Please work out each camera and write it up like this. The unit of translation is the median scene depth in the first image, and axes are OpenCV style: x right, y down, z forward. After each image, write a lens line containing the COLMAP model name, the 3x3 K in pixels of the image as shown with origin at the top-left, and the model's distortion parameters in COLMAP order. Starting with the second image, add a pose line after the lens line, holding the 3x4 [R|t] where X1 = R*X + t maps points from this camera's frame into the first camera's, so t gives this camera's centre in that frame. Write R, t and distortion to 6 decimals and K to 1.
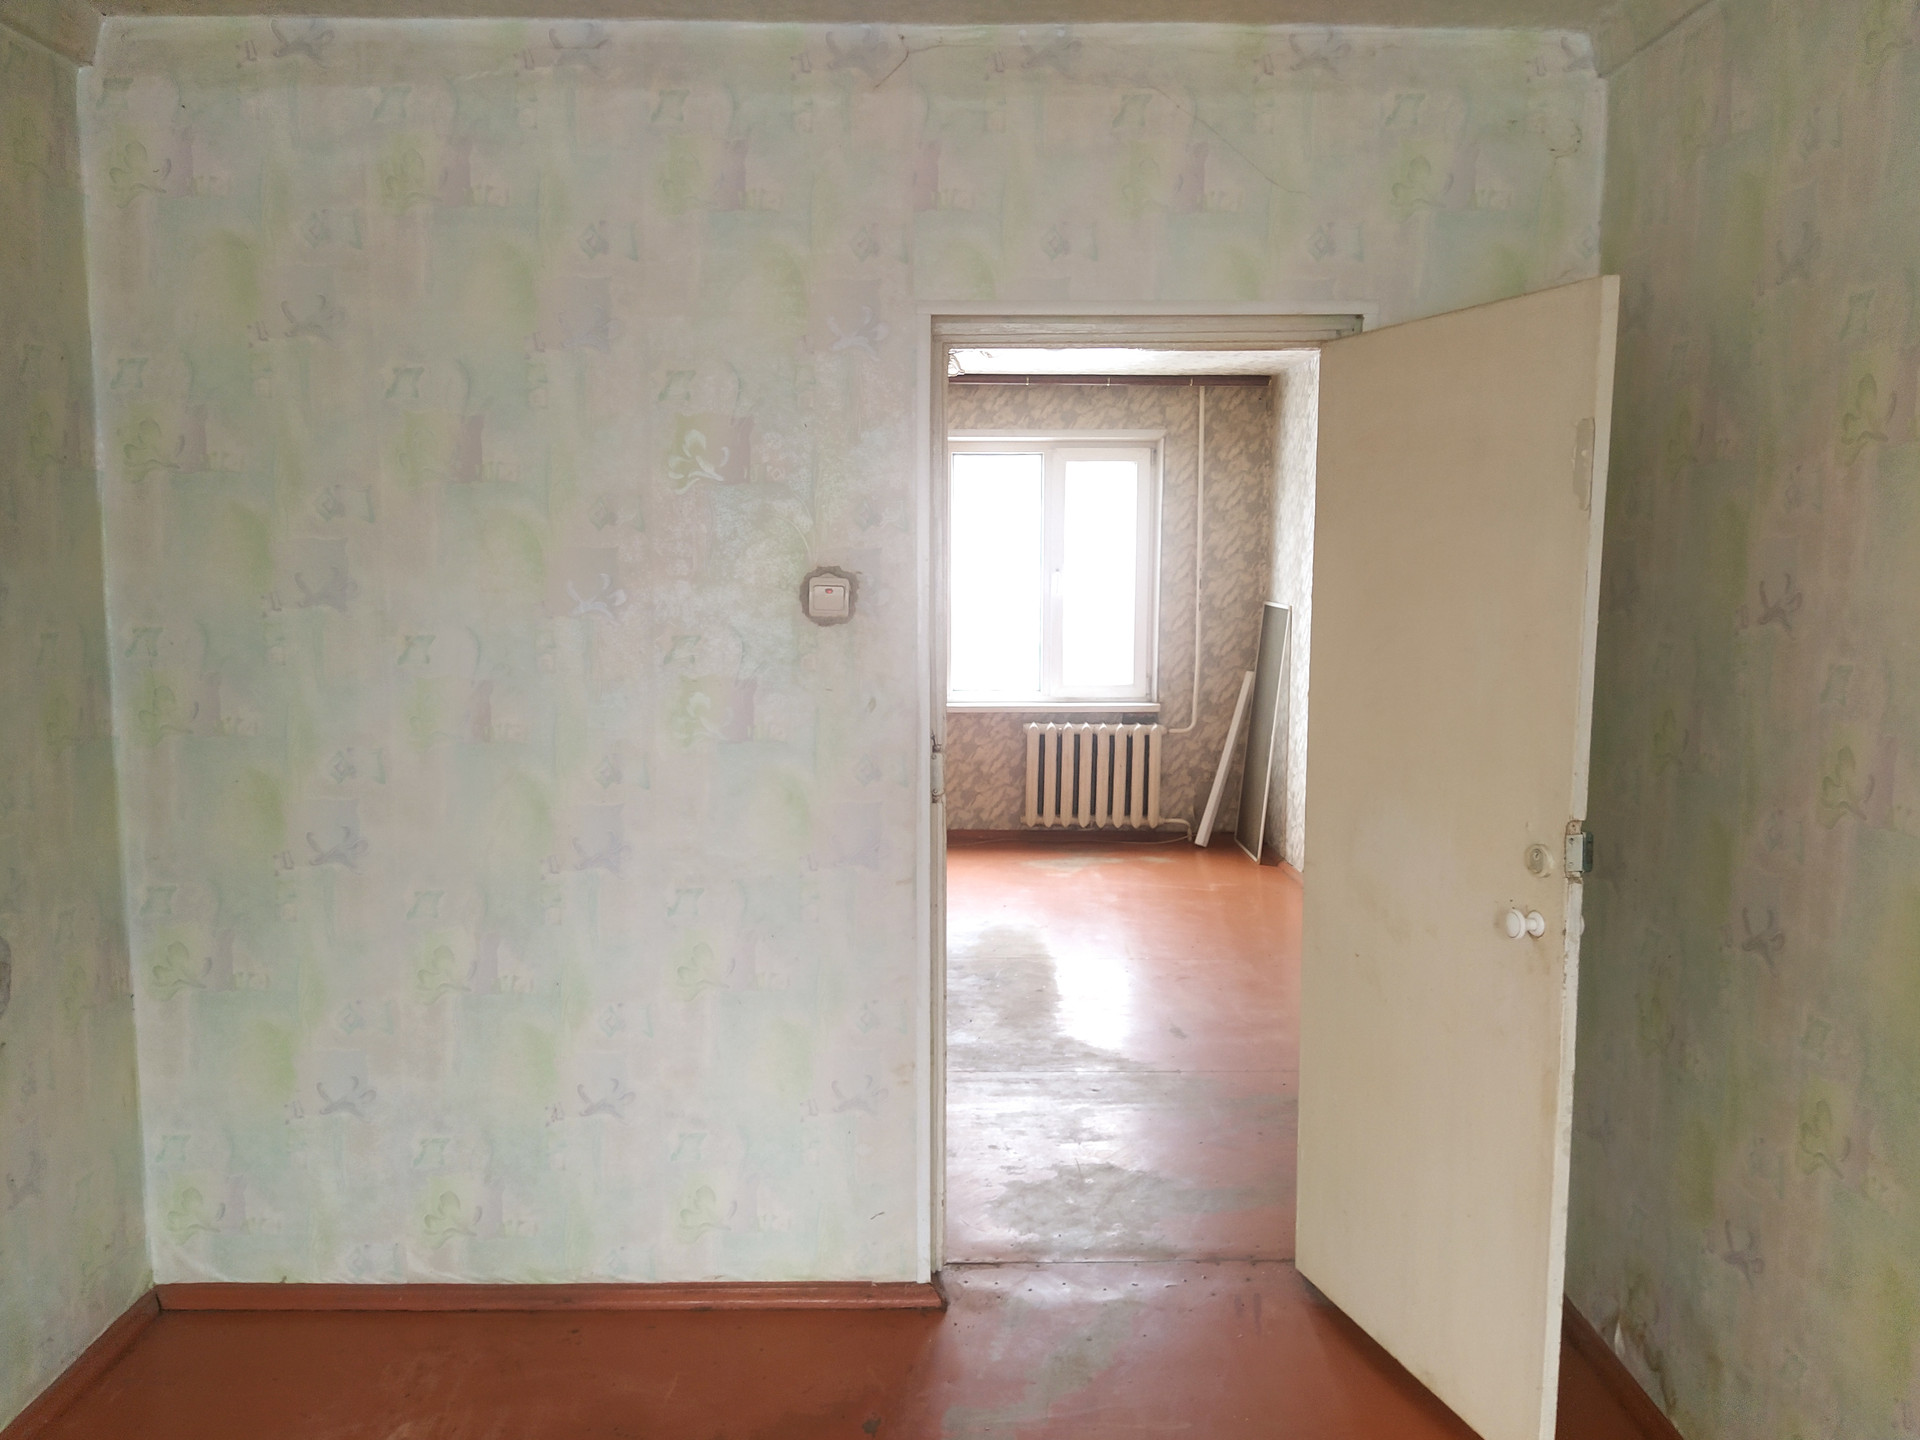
lens RADIAL K [[1392.7, 0, 960.0], [0, 1392.7, 720.0], [0, 0, 1]] dist [0.085021, 0.000029]
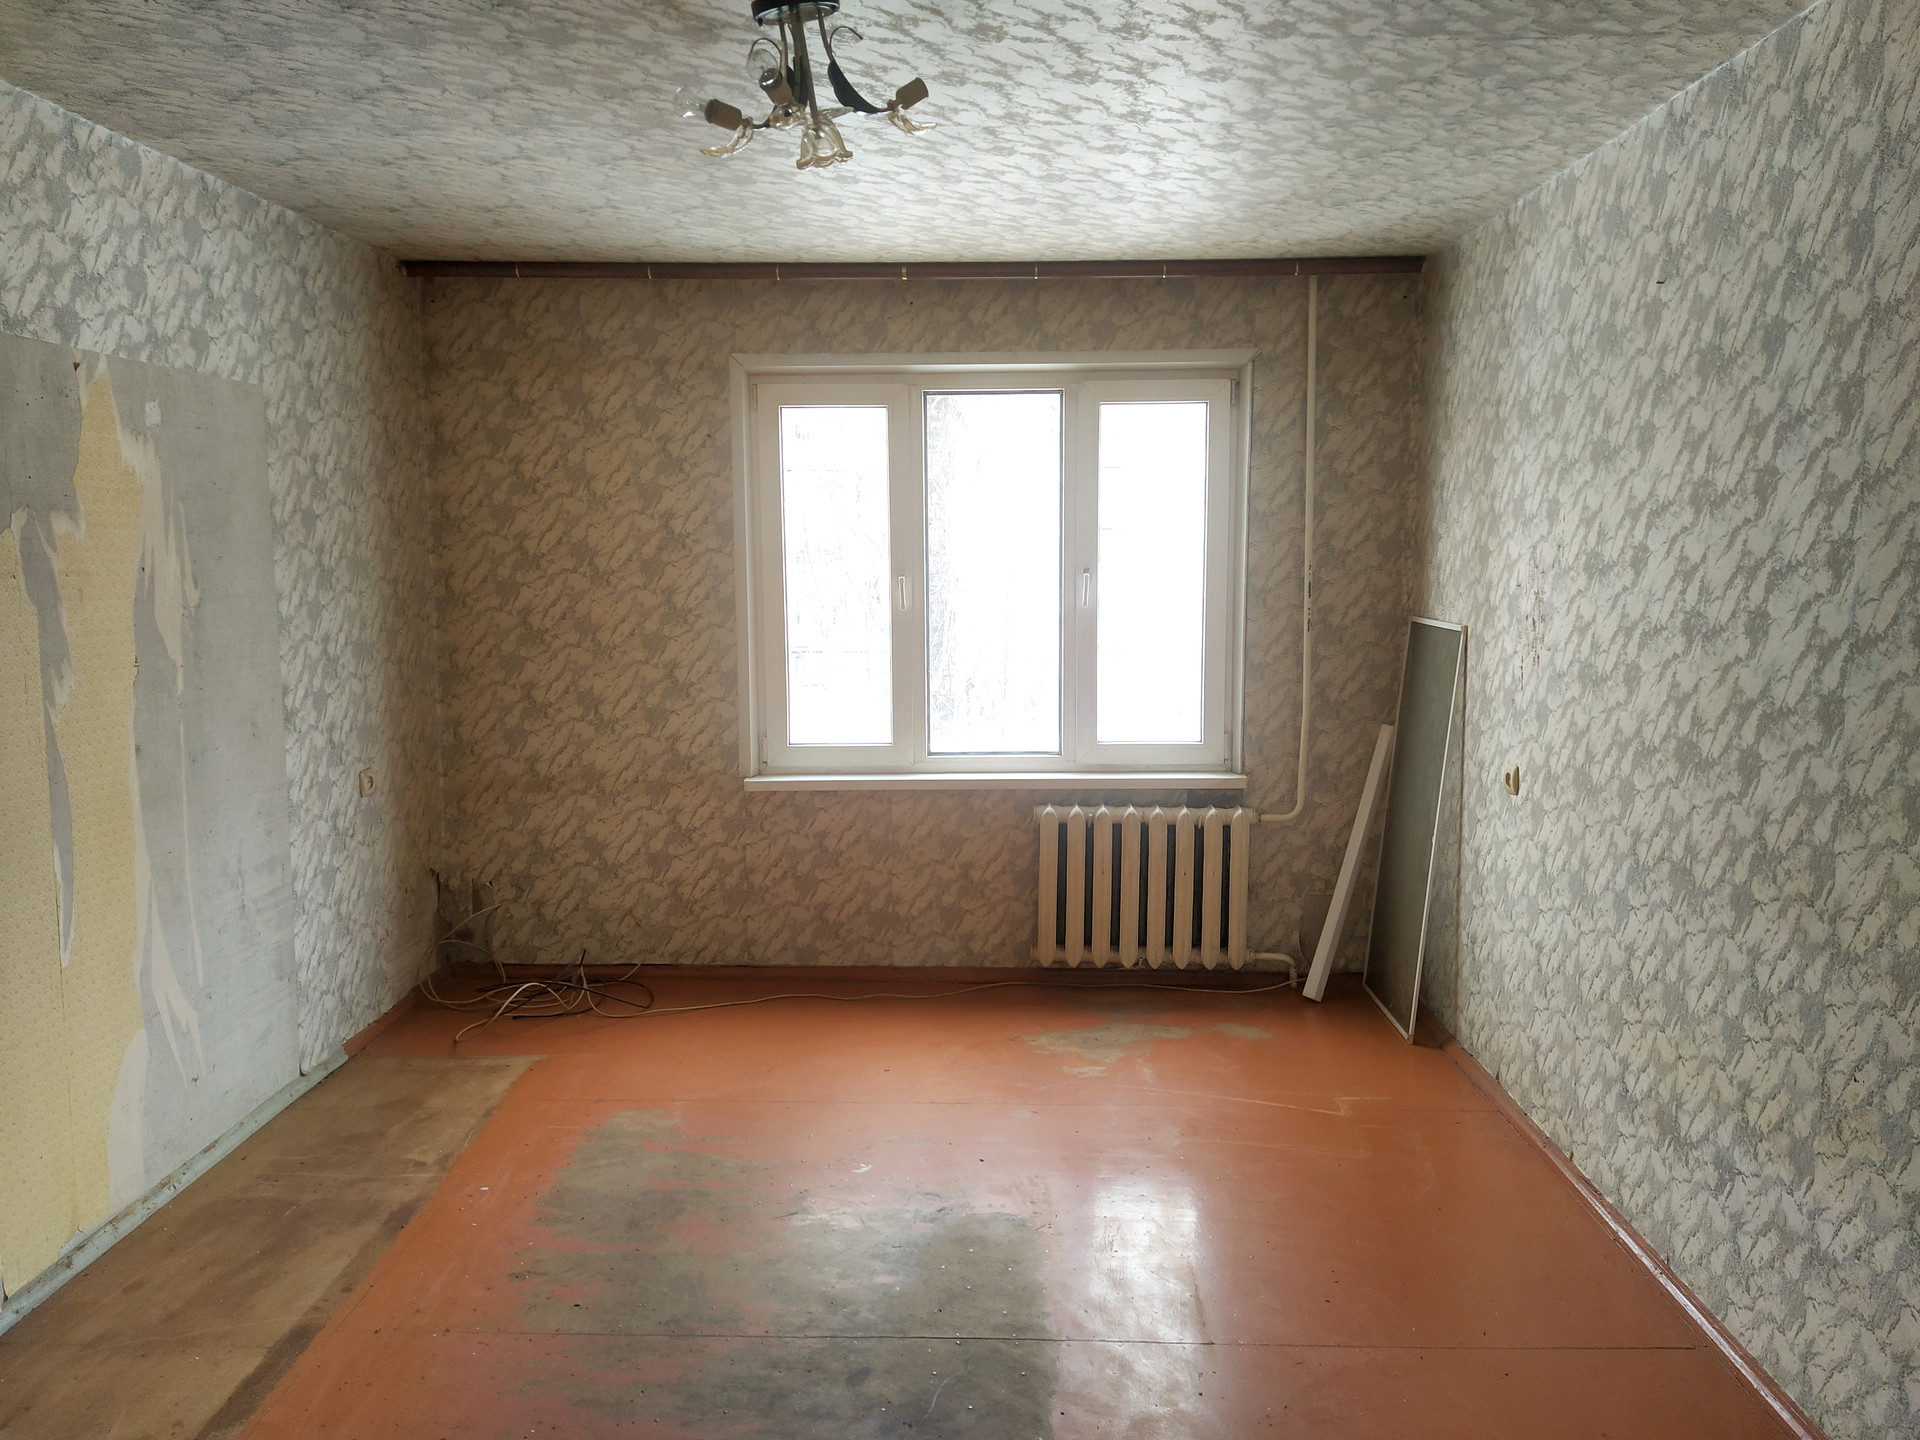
lens RADIAL K [[1452.4, 0, 954.7], [0, 1452.4, 715.6], [0, 0, 1]] dist [0.096856, -0.122225]
pose [[0.999008, -0.002379, -0.044477, 0.038859], [0.002140, 0.999983, -0.005430, -0.036134], [0.044489, 0.005330, 0.998996, 0.322326]]
